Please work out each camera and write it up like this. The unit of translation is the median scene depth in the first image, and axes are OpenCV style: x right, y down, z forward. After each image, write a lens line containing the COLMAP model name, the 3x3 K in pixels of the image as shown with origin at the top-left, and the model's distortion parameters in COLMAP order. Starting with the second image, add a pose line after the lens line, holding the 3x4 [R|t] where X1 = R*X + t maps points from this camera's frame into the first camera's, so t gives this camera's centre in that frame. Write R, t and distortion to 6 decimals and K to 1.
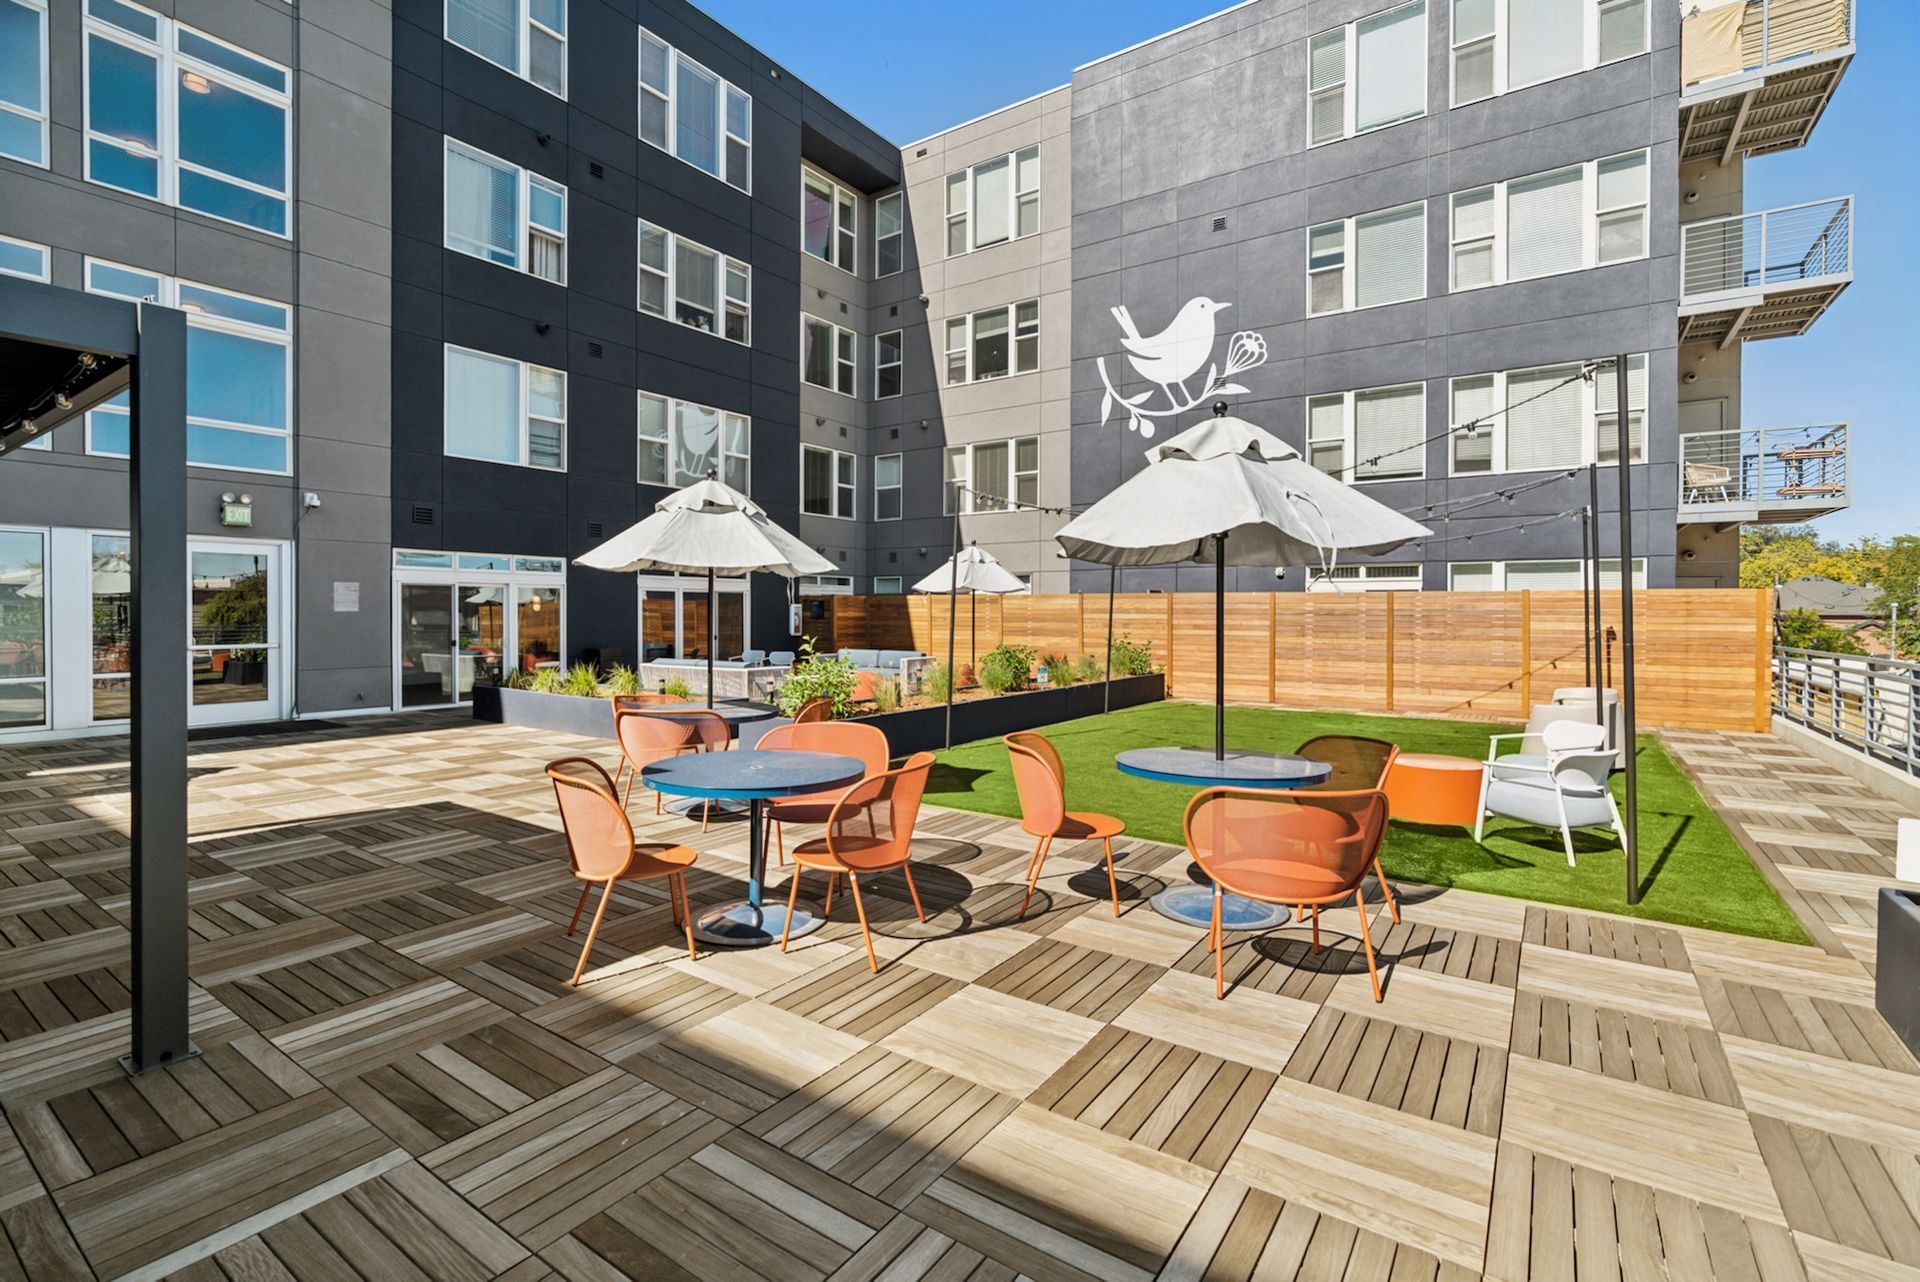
lens RADIAL K [[863.1, 0, 964.6], [0, 863.1, 623.0], [0, 0, 1]] dist [0.001737, 0.000699]
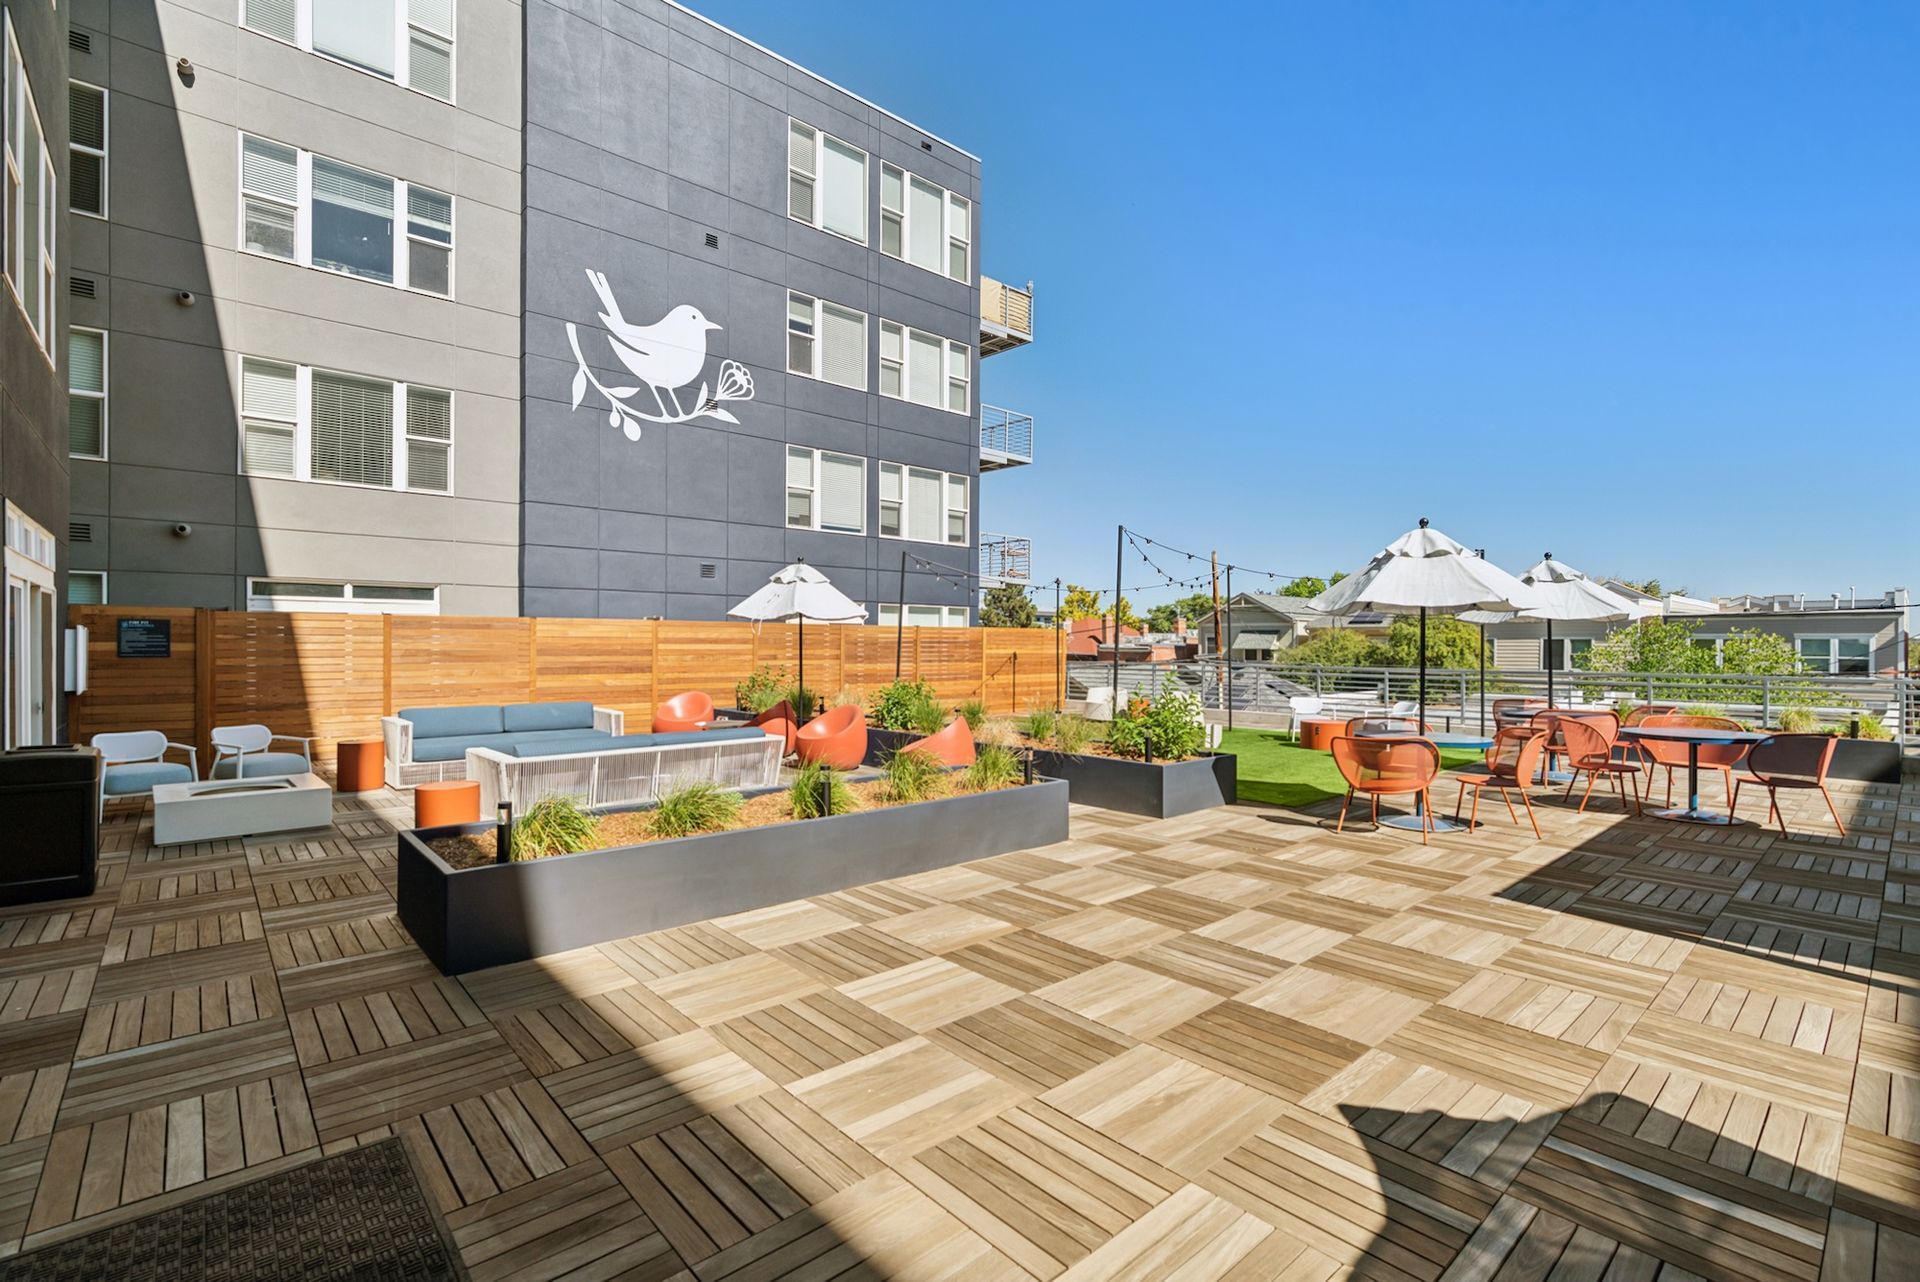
lens RADIAL K [[863.1, 0, 958.2], [0, 863.1, 645.4], [0, 0, 1]] dist [0.001737, 0.000699]
pose [[0.245718, -0.009629, 0.969293, -0.556350], [0.009550, 0.999926, 0.007512, -0.012680], [-0.969294, 0.007411, 0.245792, 0.478505]]
